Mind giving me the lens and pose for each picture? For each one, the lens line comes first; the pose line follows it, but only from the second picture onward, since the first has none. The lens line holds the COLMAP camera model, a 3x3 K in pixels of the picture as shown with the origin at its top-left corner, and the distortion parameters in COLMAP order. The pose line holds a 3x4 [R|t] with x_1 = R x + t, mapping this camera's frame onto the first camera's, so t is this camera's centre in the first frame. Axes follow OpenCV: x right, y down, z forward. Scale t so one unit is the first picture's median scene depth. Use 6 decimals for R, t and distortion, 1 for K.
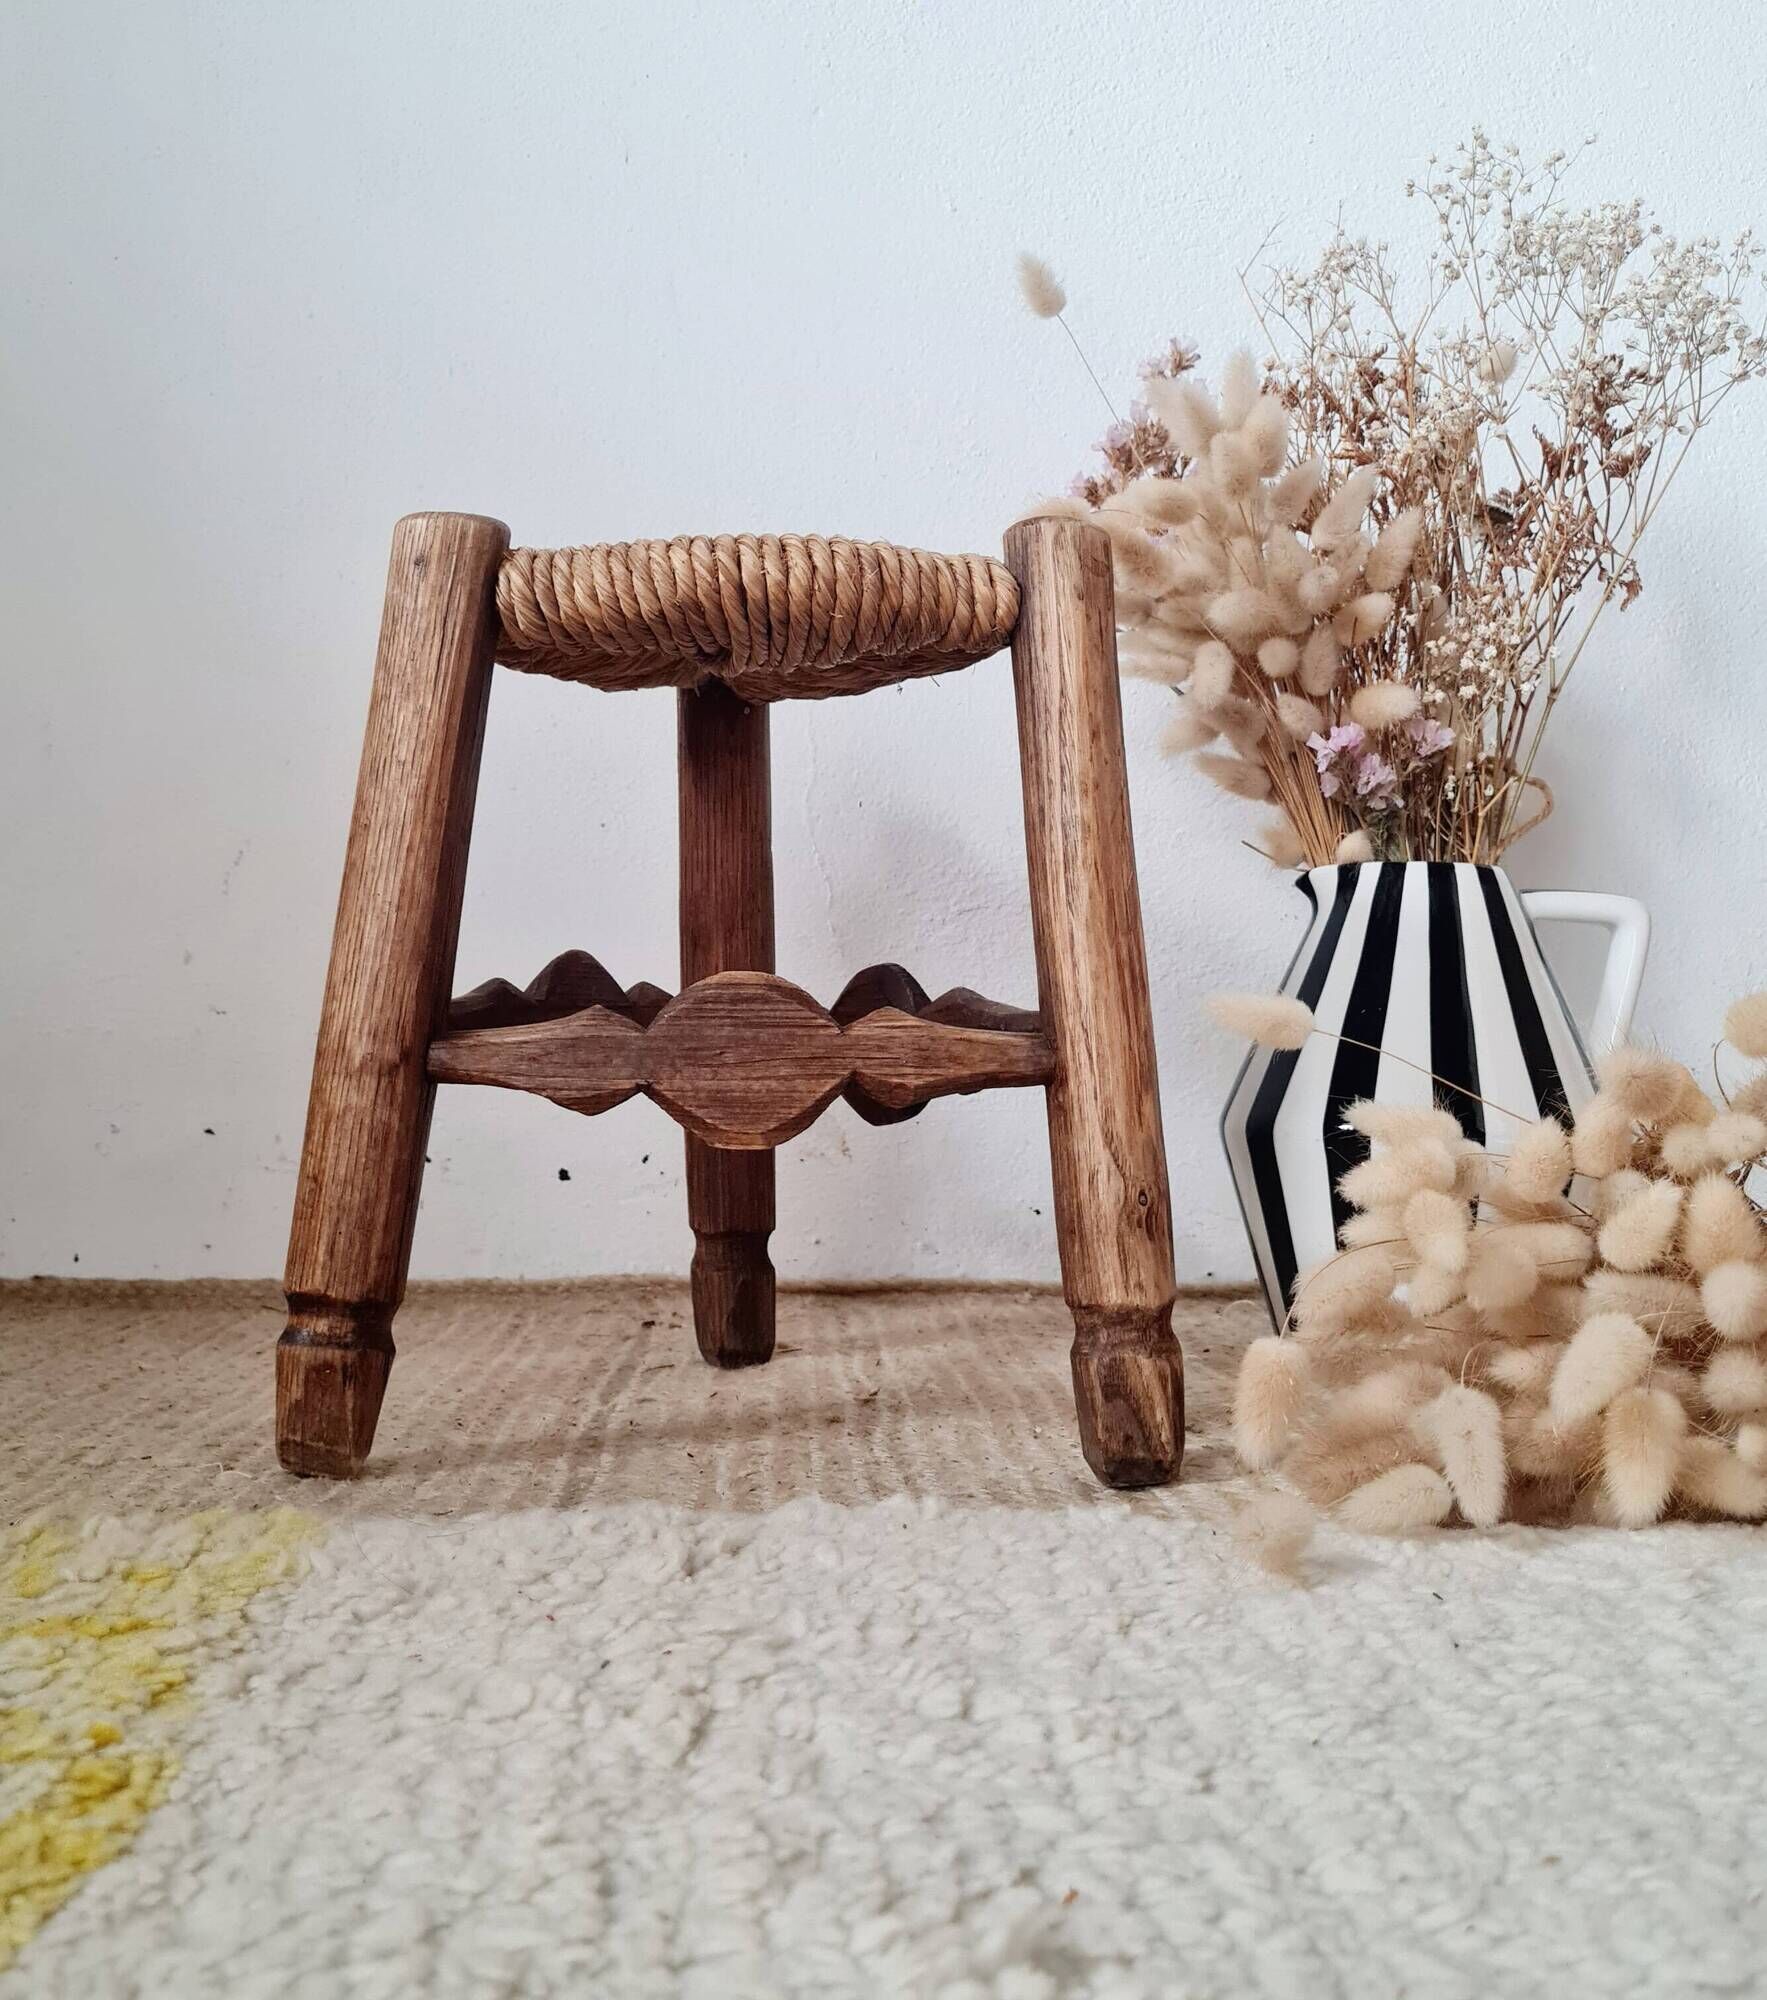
lens RADIAL K [[2111.1, 0, 758.5], [0, 2111.1, 975.0], [0, 0, 1]] dist [0.015027, 0.000000]
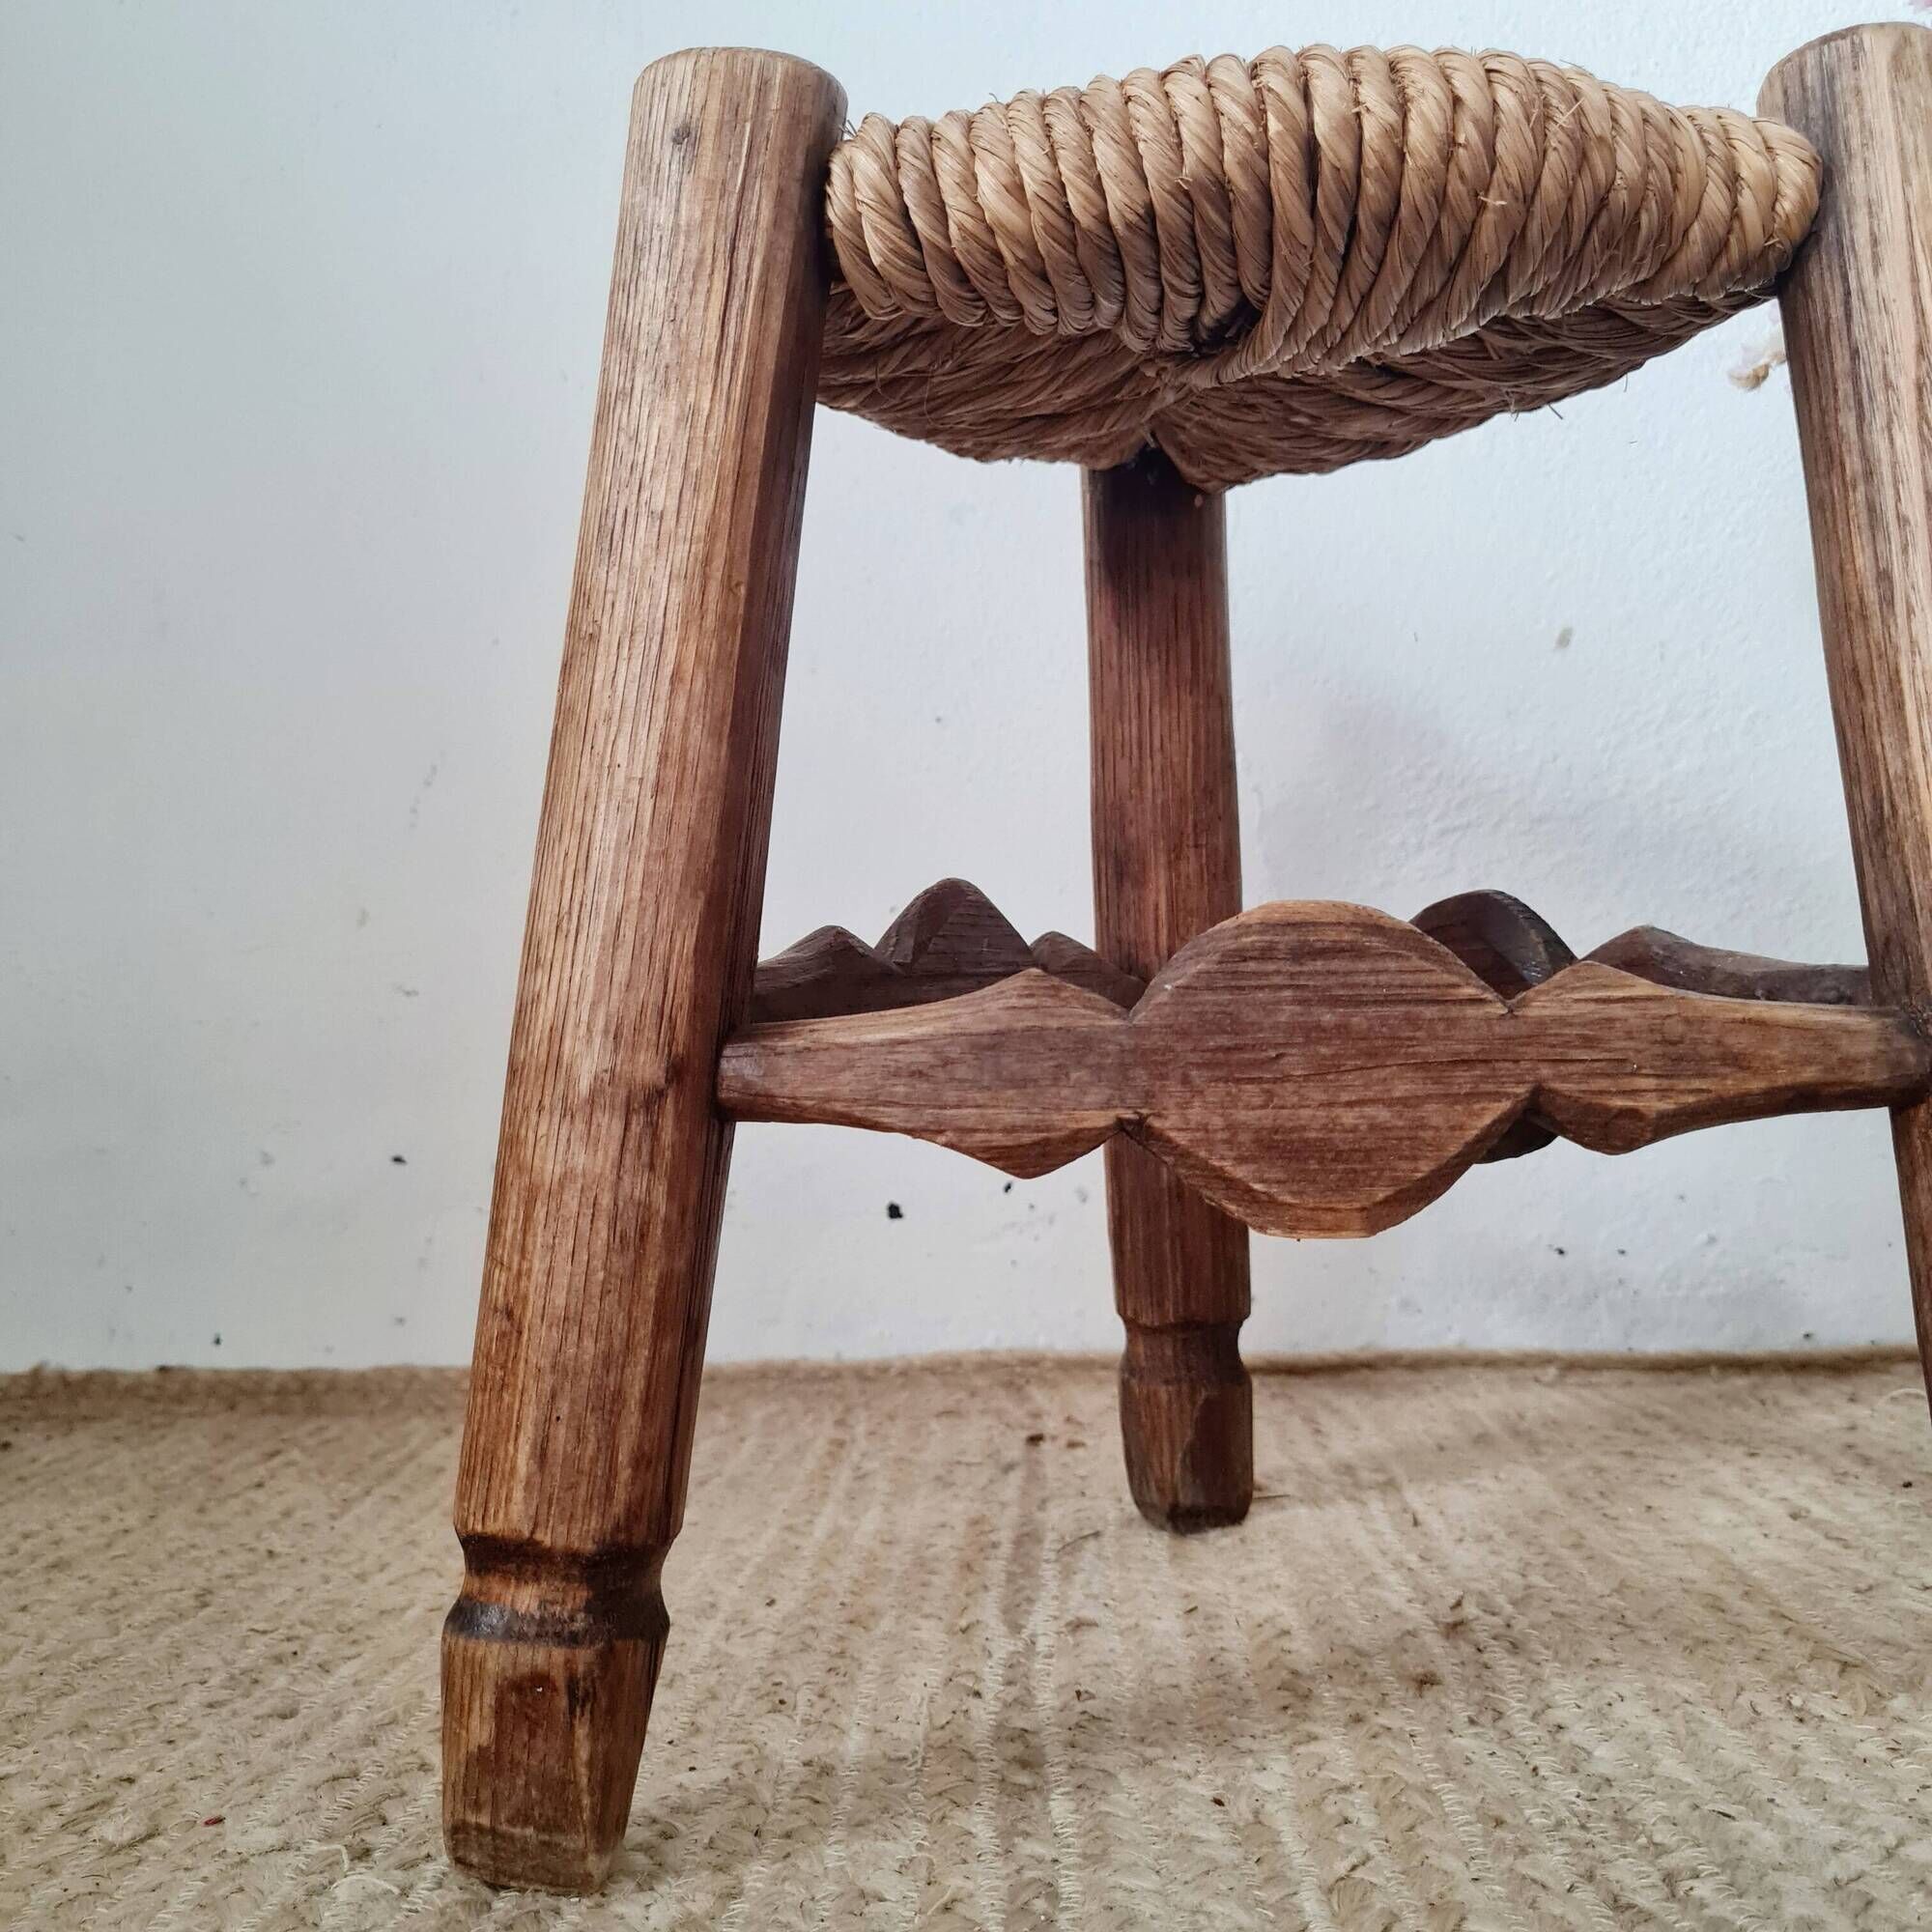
lens RADIAL K [[2038.0, 0, 955.9], [0, 2038.0, 967.7], [0, 0, 1]] dist [0.015093, 0.000000]
pose [[0.999558, -0.019614, -0.022350, -0.085907], [0.019866, 0.999741, 0.011079, 0.007986], [0.022127, -0.011518, 0.999689, 0.495458]]
